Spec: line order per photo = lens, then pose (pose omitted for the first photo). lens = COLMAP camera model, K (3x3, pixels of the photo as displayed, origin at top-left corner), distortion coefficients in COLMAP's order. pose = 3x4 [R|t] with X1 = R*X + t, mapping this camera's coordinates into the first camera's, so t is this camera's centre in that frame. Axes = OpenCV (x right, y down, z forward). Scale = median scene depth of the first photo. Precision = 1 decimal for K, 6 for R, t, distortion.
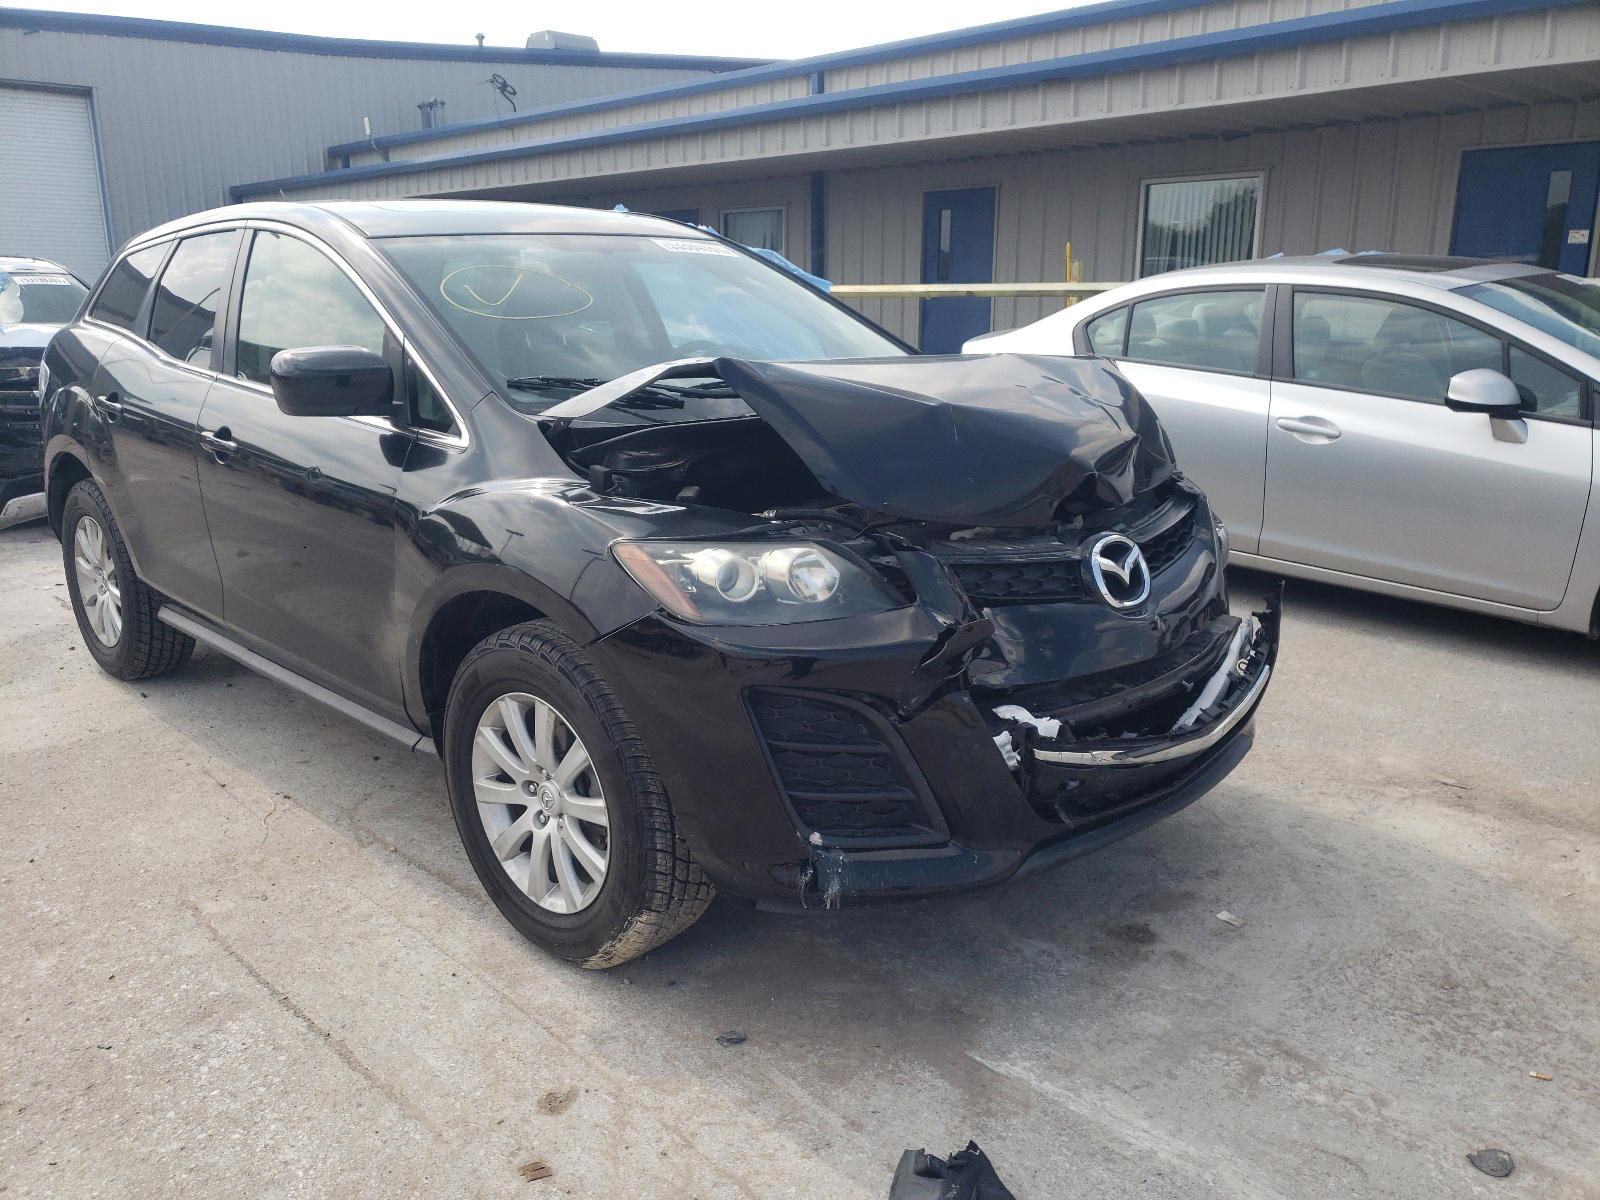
lens RADIAL K [[1230.1, 0, 822.6], [0, 1230.1, 596.7], [0, 0, 1]] dist [0.026657, 0.006538]
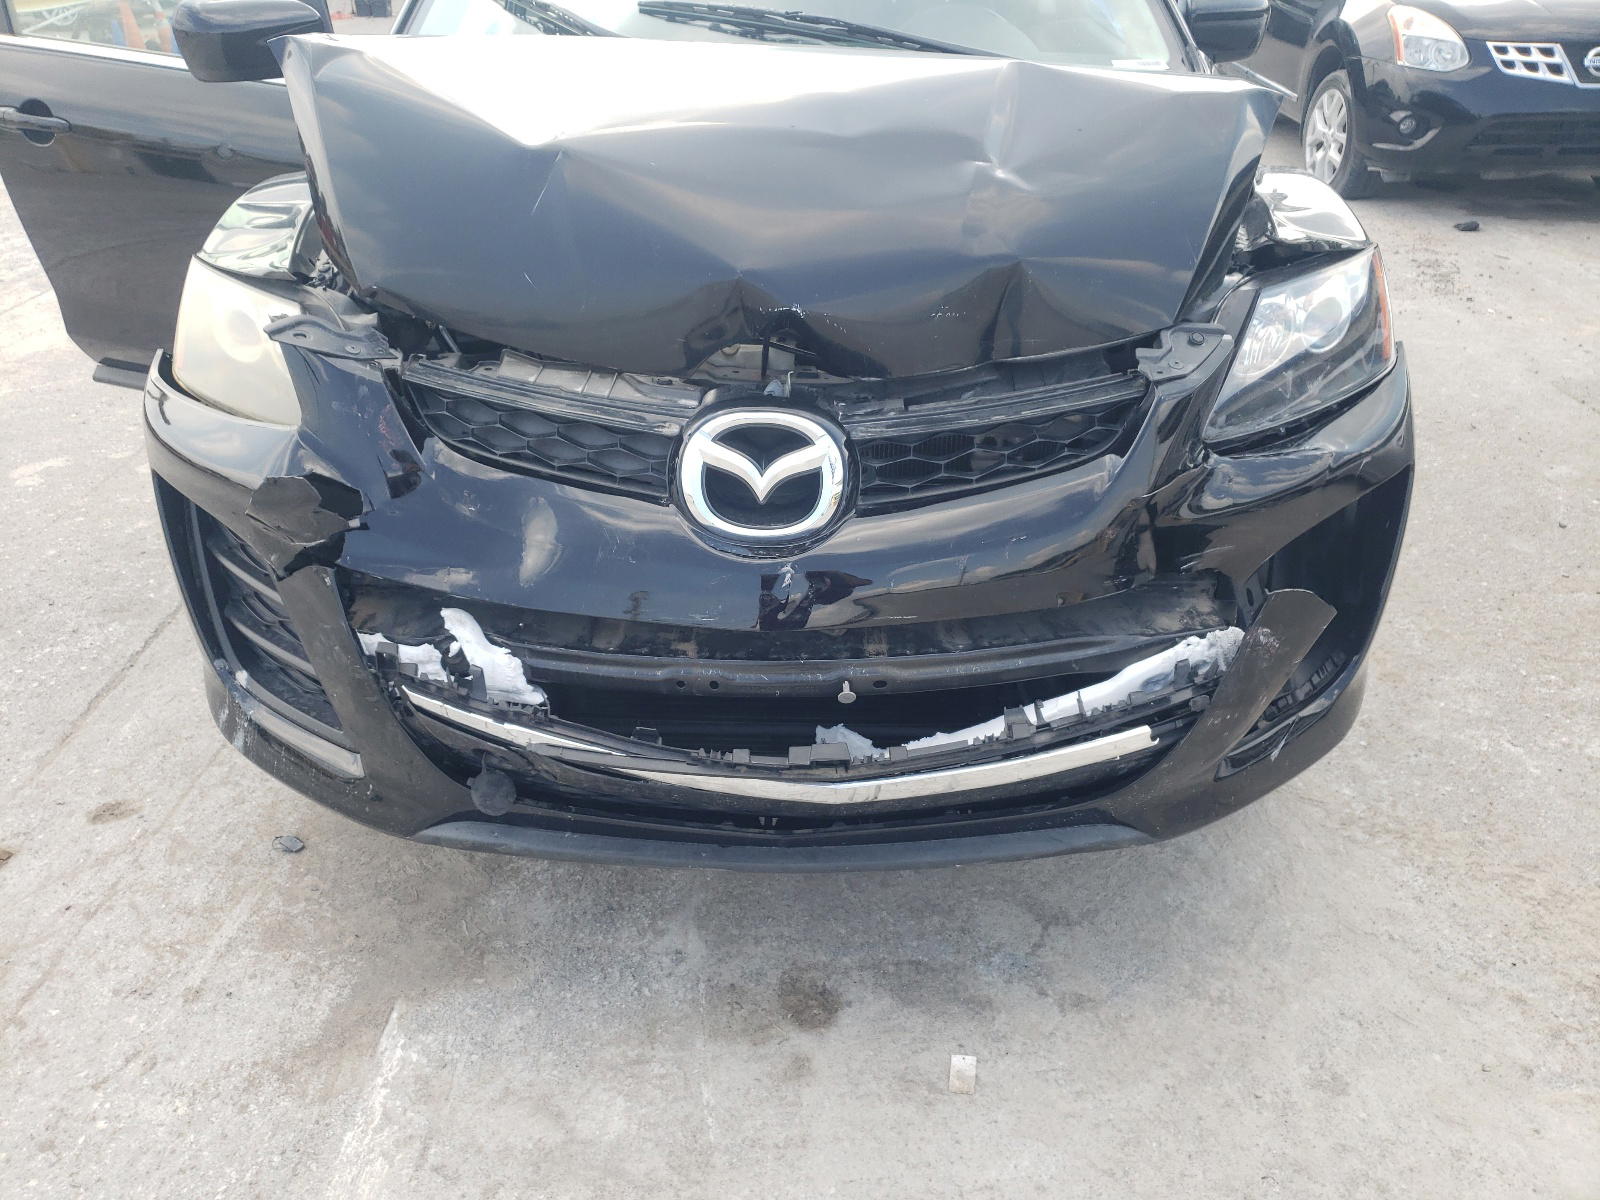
lens RADIAL K [[1230.1, 0, 822.6], [0, 1230.1, 596.7], [0, 0, 1]] dist [0.026657, 0.006538]
pose [[0.700937, 0.353443, -0.619488, 0.664496], [-0.195845, 0.930568, 0.309333, -0.158704], [0.685808, -0.095499, 0.721490, 0.604833]]
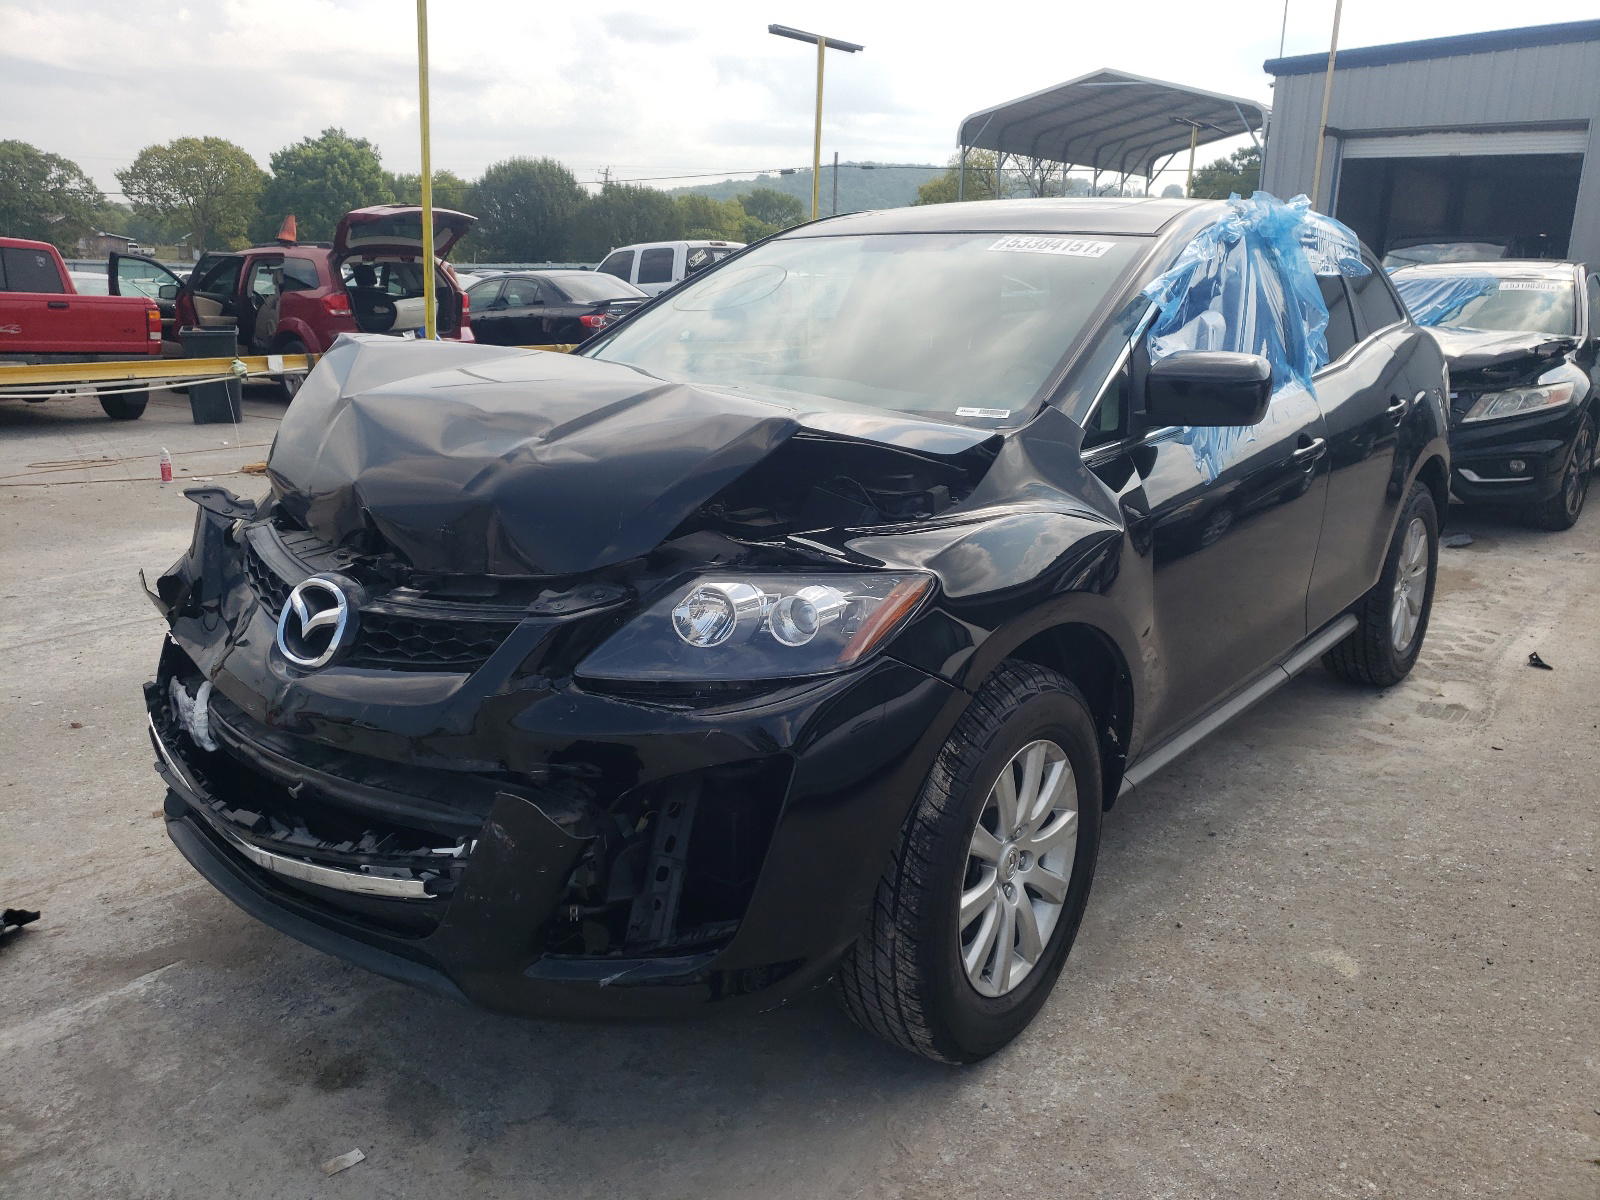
lens RADIAL K [[1230.1, 0, 822.6], [0, 1230.1, 596.7], [0, 0, 1]] dist [0.026657, 0.006538]
pose [[0.104045, 0.245931, -0.963687, 1.117595], [-0.272166, 0.939001, 0.210246, -0.317467], [0.956609, 0.240407, 0.164633, 1.221390]]
